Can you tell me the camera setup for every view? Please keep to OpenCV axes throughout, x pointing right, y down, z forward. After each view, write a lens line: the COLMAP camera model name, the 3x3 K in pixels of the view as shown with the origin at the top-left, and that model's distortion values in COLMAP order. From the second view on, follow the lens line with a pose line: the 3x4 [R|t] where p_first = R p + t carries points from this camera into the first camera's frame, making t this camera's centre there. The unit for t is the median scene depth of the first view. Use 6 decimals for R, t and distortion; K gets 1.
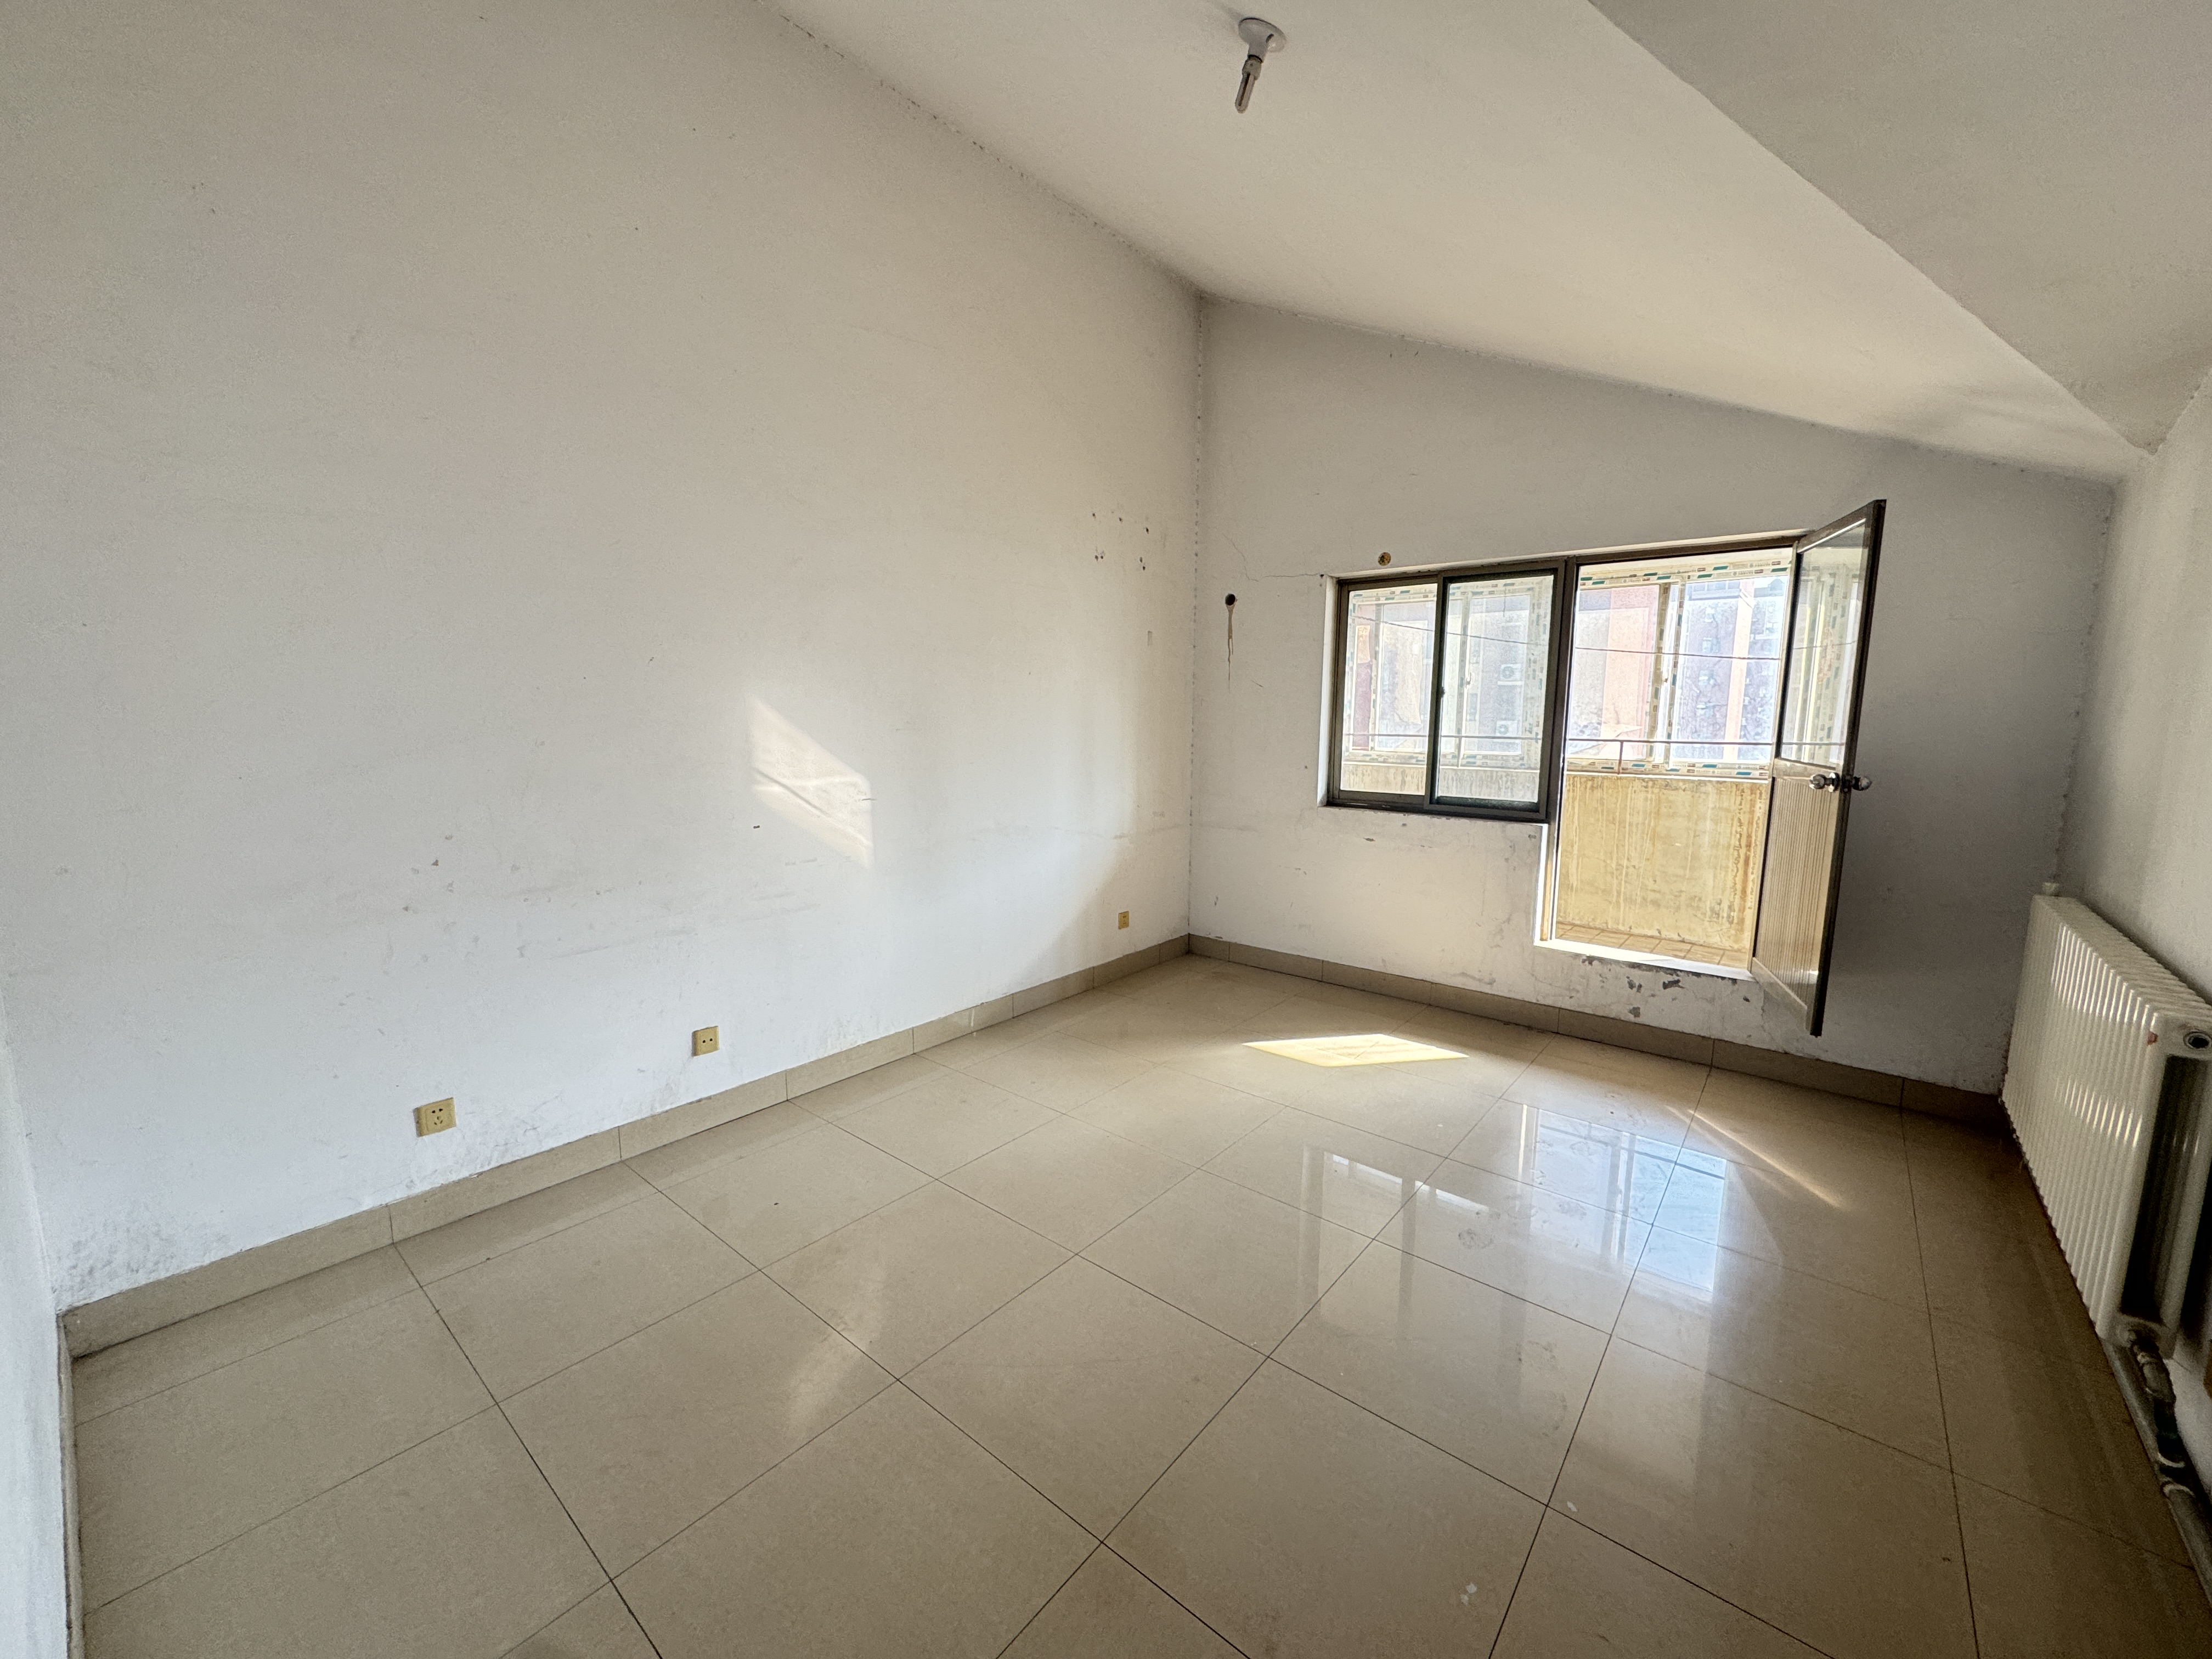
lens RADIAL K [[879.6, 0, 1108.0], [0, 879.6, 830.7], [0, 0, 1]] dist [-0.000991, -0.000061]
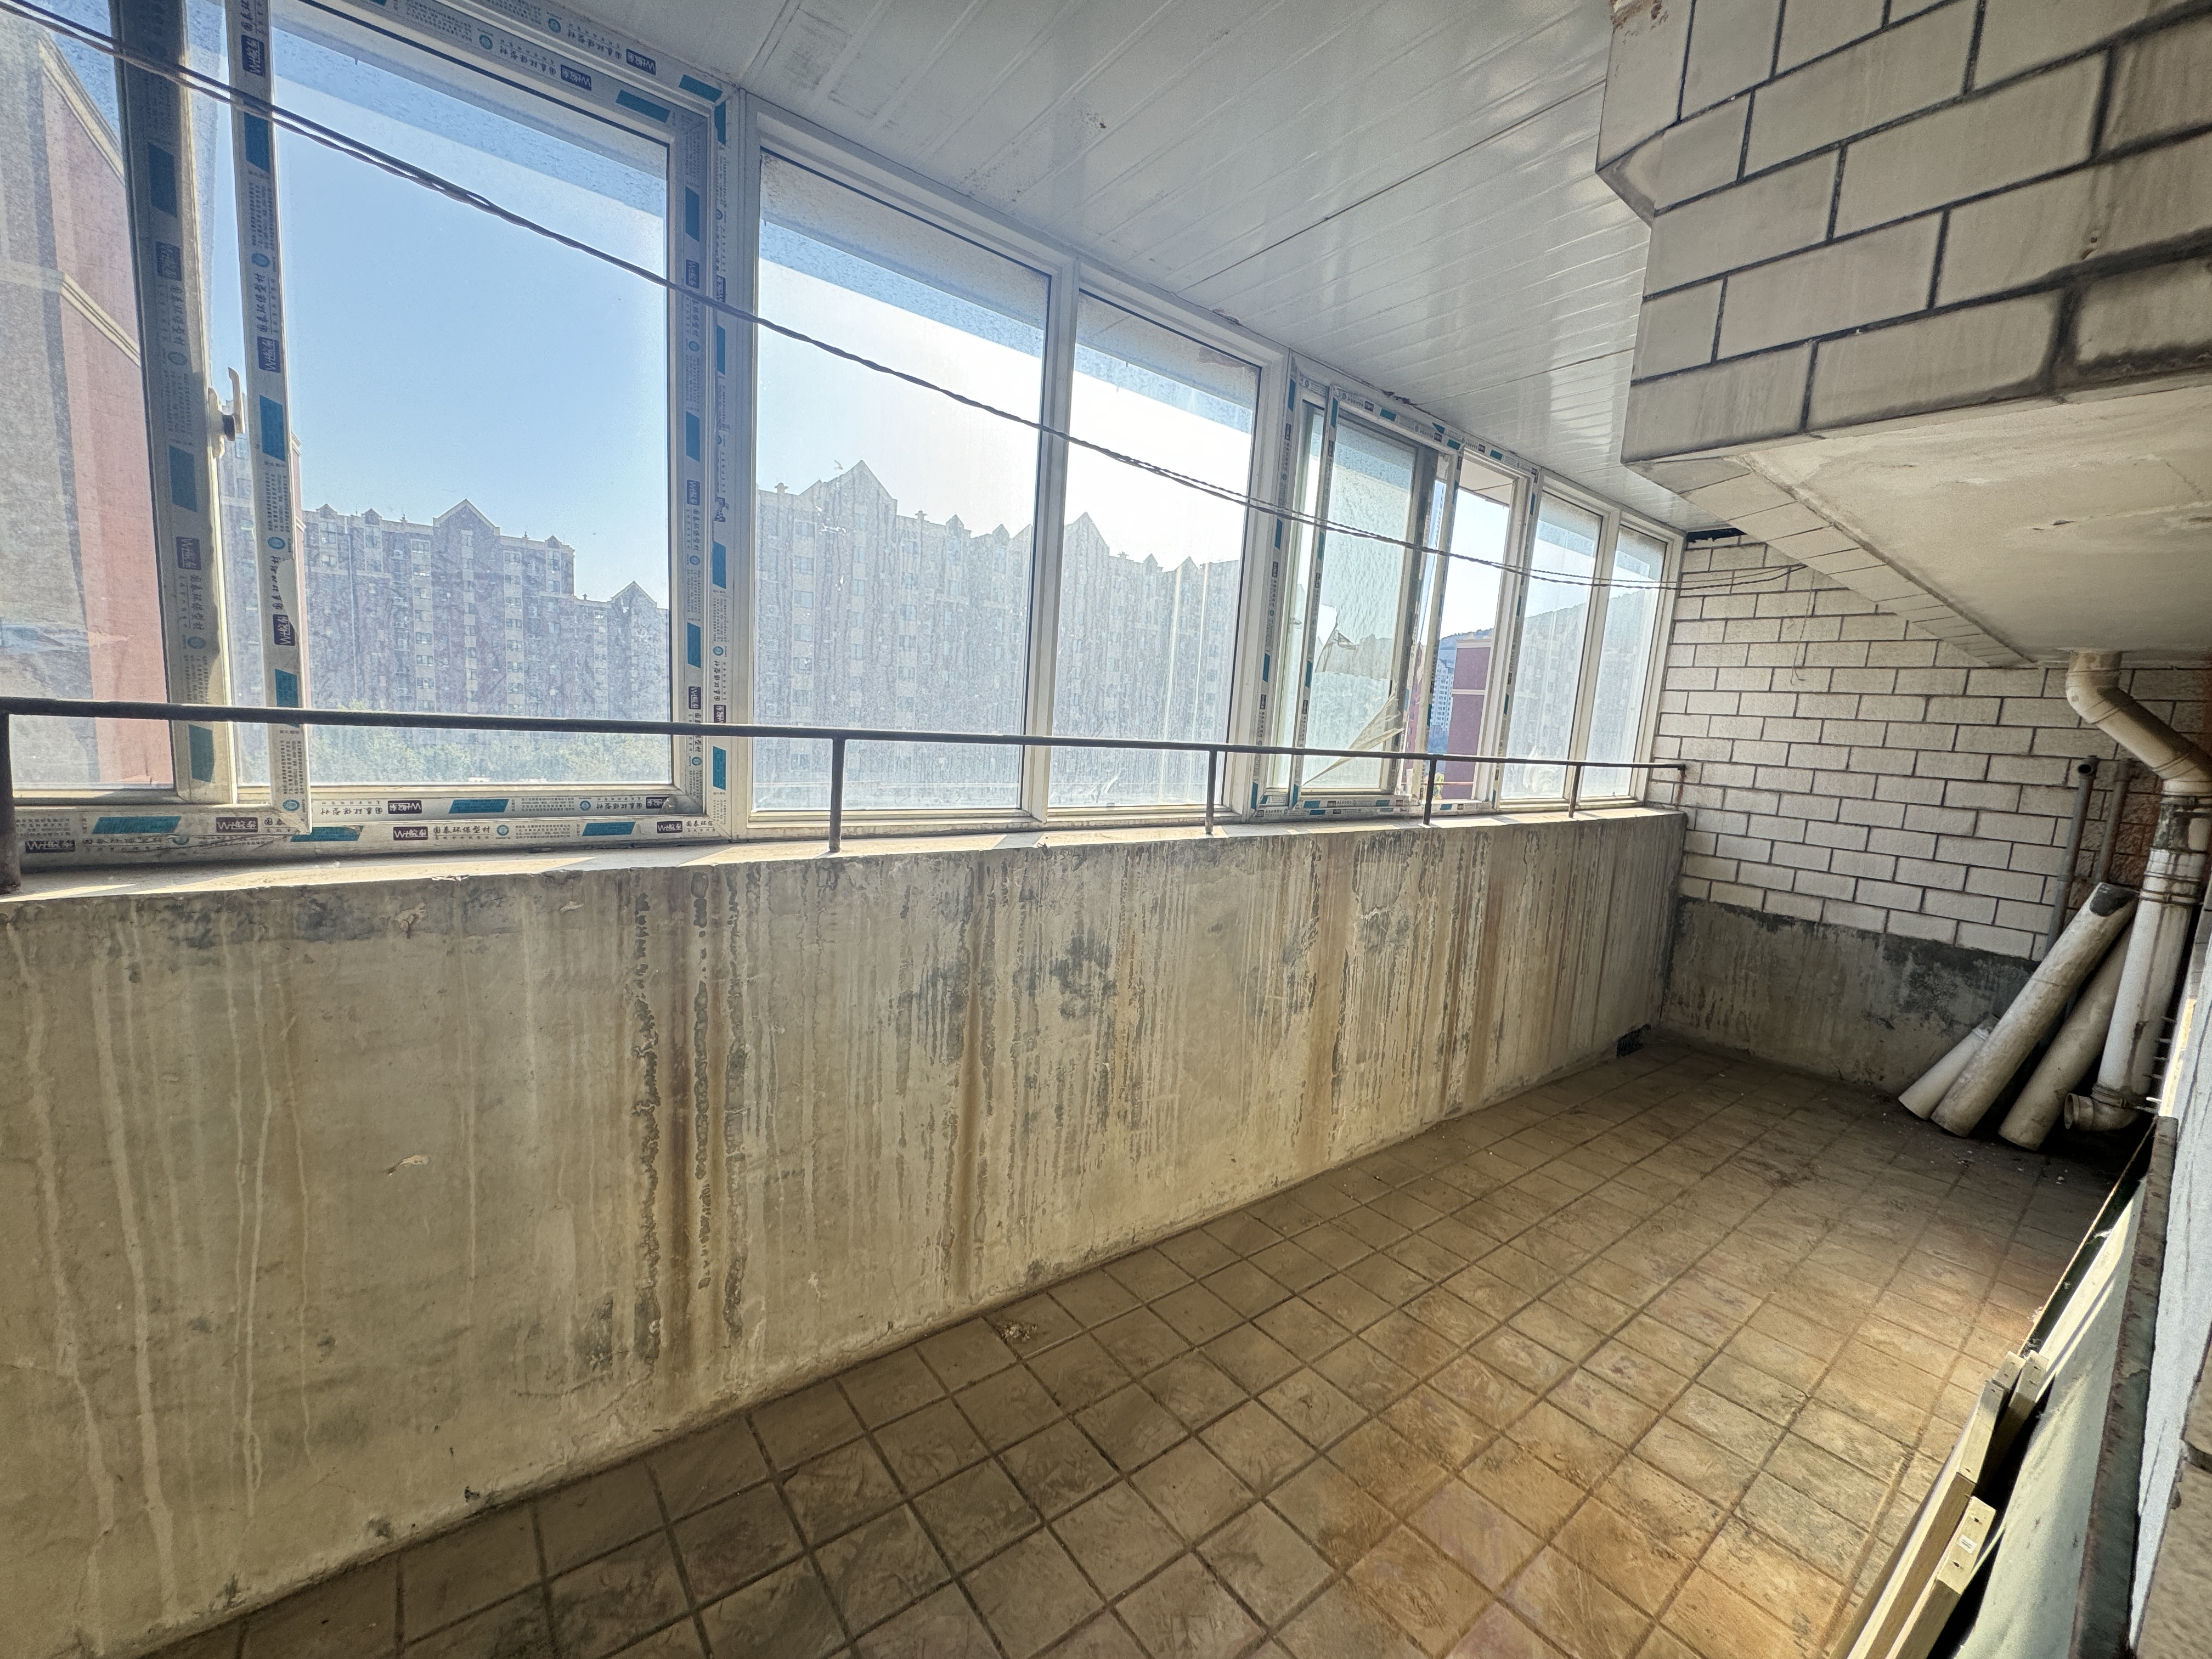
lens RADIAL K [[879.6, 0, 1107.8], [0, 879.6, 826.1], [0, 0, 1]] dist [-0.000991, -0.000061]
pose [[0.215937, -0.117221, 0.969345, 0.475896], [0.069587, 0.992091, 0.104470, -0.083641], [-0.973925, 0.044895, 0.222386, 0.769989]]
